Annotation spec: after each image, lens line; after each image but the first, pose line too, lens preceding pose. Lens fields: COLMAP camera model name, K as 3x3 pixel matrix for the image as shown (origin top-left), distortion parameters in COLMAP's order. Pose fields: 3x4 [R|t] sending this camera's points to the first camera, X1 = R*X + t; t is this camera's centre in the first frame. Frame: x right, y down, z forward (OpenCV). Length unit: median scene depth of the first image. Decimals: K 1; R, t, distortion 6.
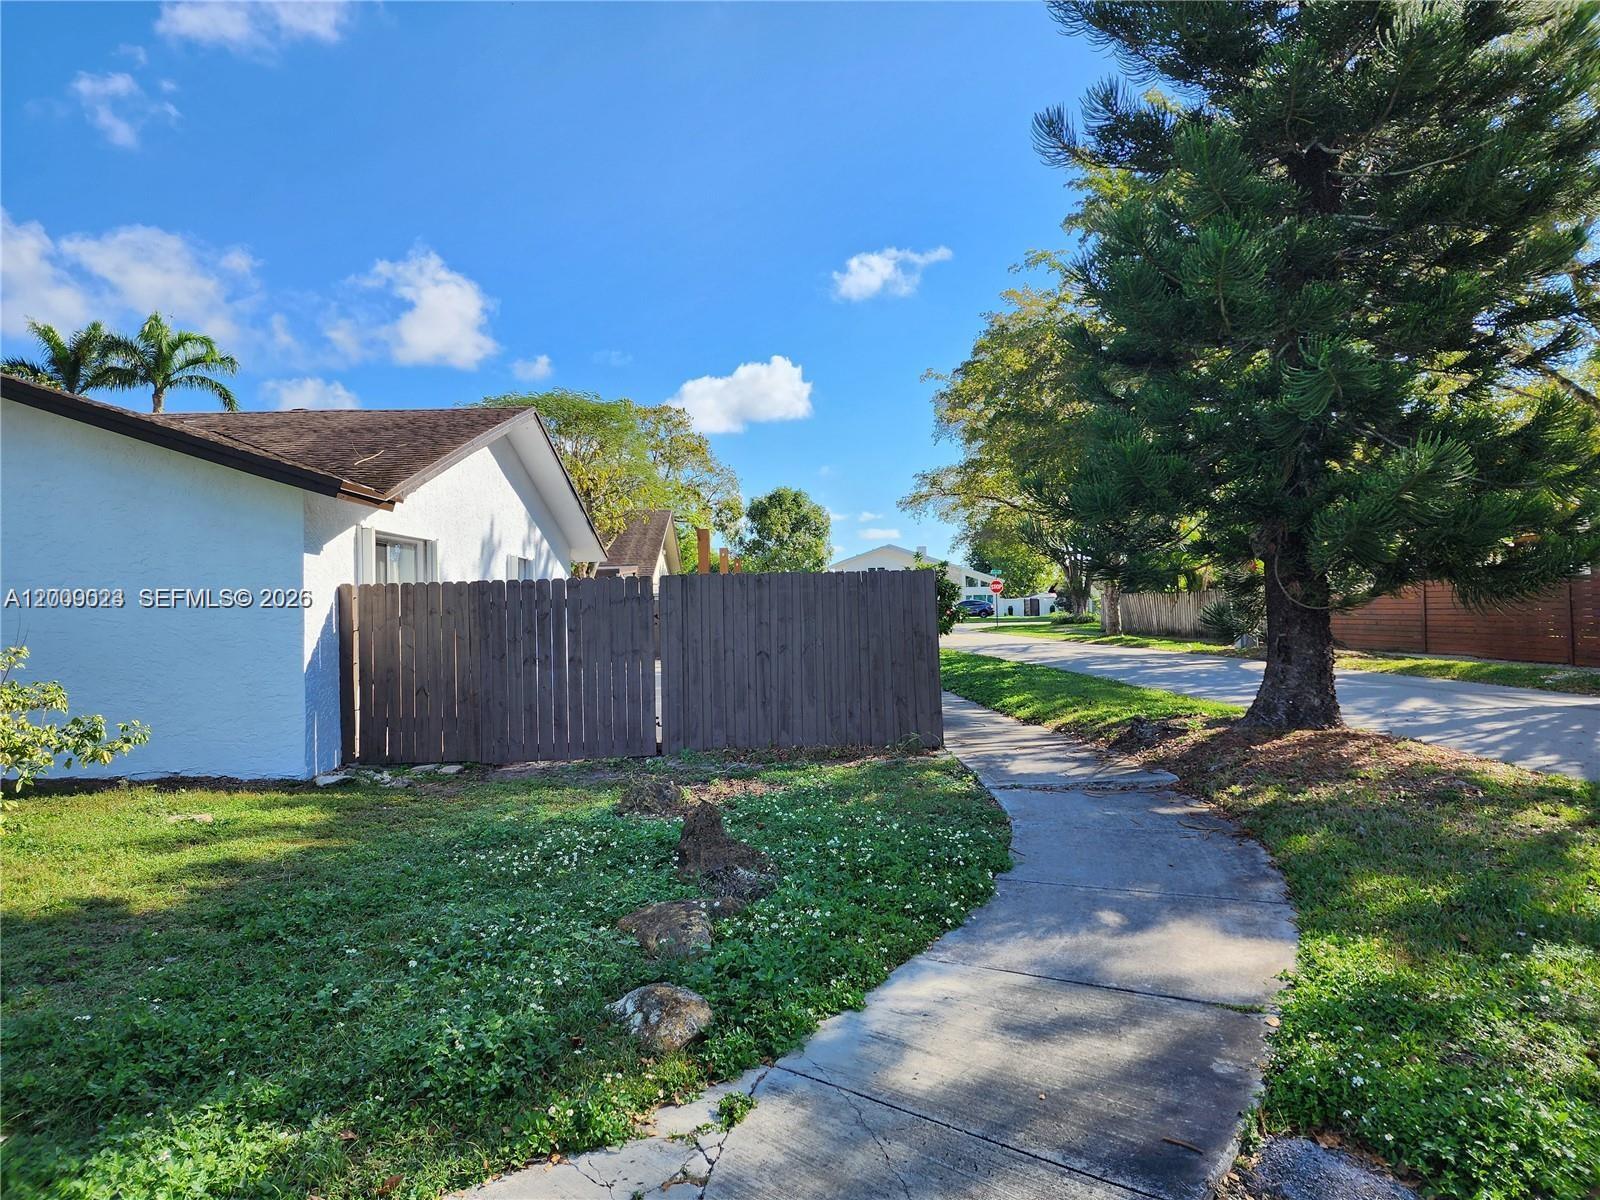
lens RADIAL K [[1076.0, 0, 829.5], [0, 1076.0, 575.0], [0, 0, 1]] dist [0.128895, -0.129345]
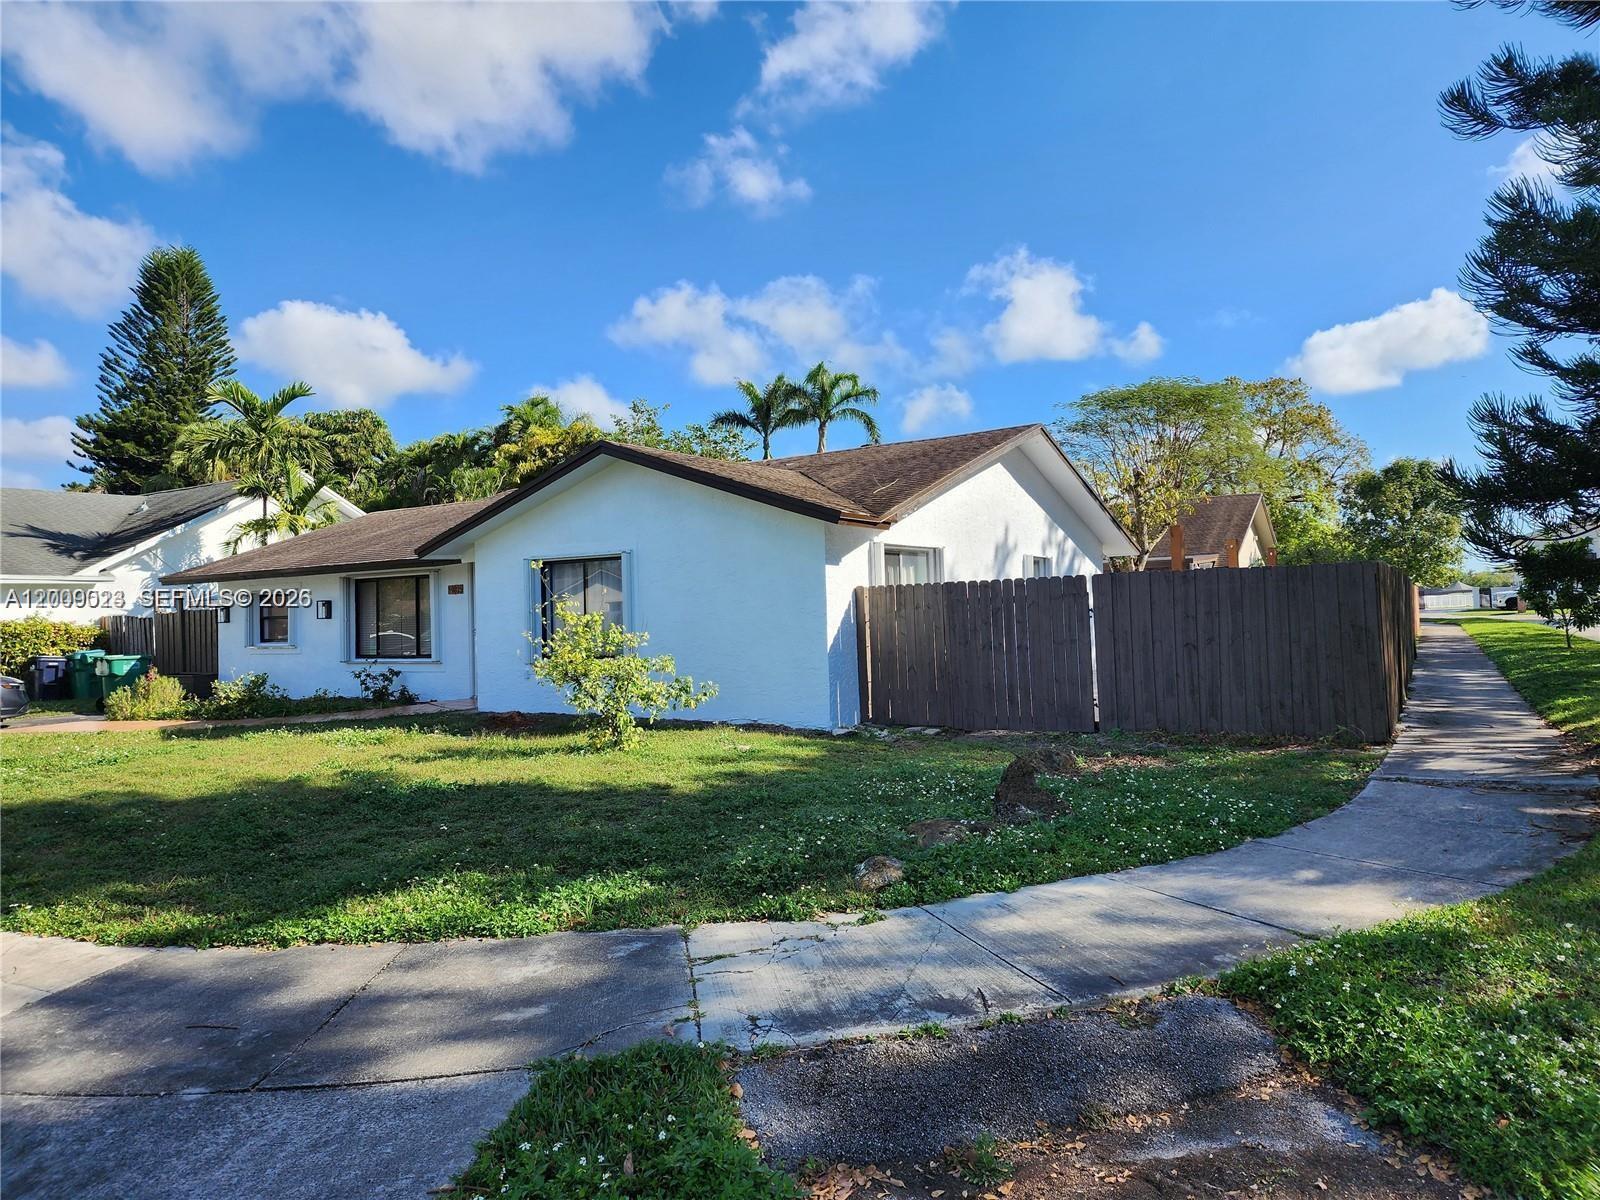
lens RADIAL K [[1063.8, 0, 809.2], [0, 1063.8, 583.8], [0, 0, 1]] dist [0.085418, -0.075316]
pose [[0.841215, -0.018102, -0.540398, 0.199119], [0.028042, 0.999555, 0.010170, -0.009625], [0.539974, -0.023709, 0.841348, -0.108505]]
